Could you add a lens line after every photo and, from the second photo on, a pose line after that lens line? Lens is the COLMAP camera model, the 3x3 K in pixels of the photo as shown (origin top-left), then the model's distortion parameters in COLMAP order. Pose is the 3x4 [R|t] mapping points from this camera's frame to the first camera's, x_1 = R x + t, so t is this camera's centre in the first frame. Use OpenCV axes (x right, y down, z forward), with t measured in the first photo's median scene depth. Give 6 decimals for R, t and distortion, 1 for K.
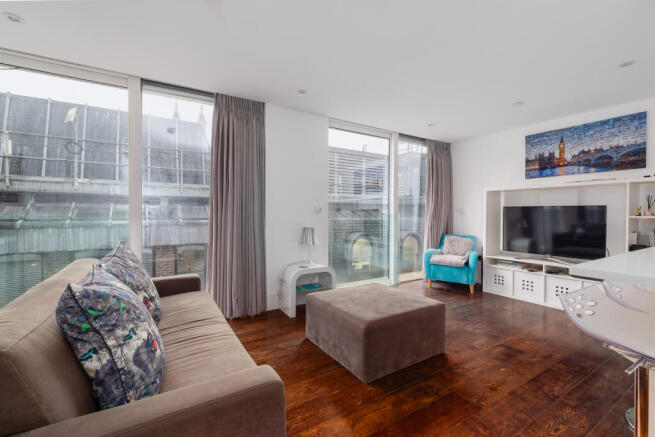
lens RADIAL K [[278.6, 0, 313.4], [0, 278.6, 218.9], [0, 0, 1]] dist [-0.019859, 0.000197]
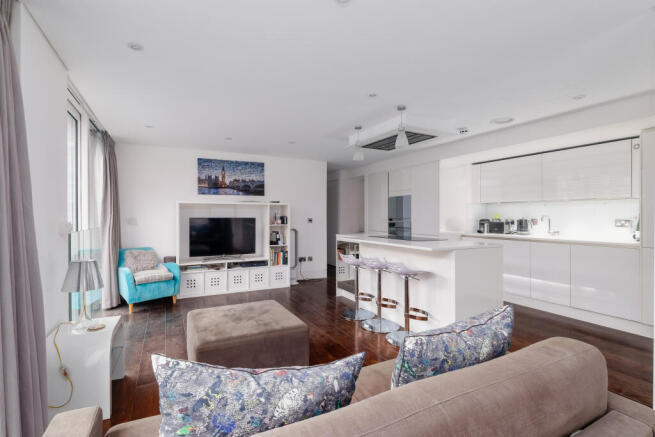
lens RADIAL K [[312.2, 0, 313.0], [0, 312.2, 214.0], [0, 0, 1]] dist [-0.001621, -0.001202]
pose [[0.072463, -0.000620, 0.997371, -0.640429], [0.020012, 0.999799, -0.000833, -0.057807], [-0.997170, 0.020020, 0.072461, 0.485028]]
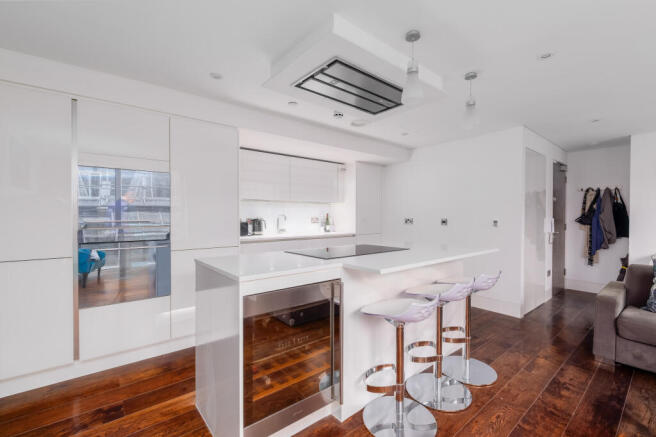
lens RADIAL K [[276.8, 0, 328.0], [0, 276.8, 218.5], [0, 0, 1]] dist [-0.001023, -0.000222]
pose [[-0.983981, -0.006091, -0.178171, 0.835976], [-0.011857, 0.999439, 0.031315, -0.060303], [0.177881, 0.032925, -0.983501, 0.909513]]
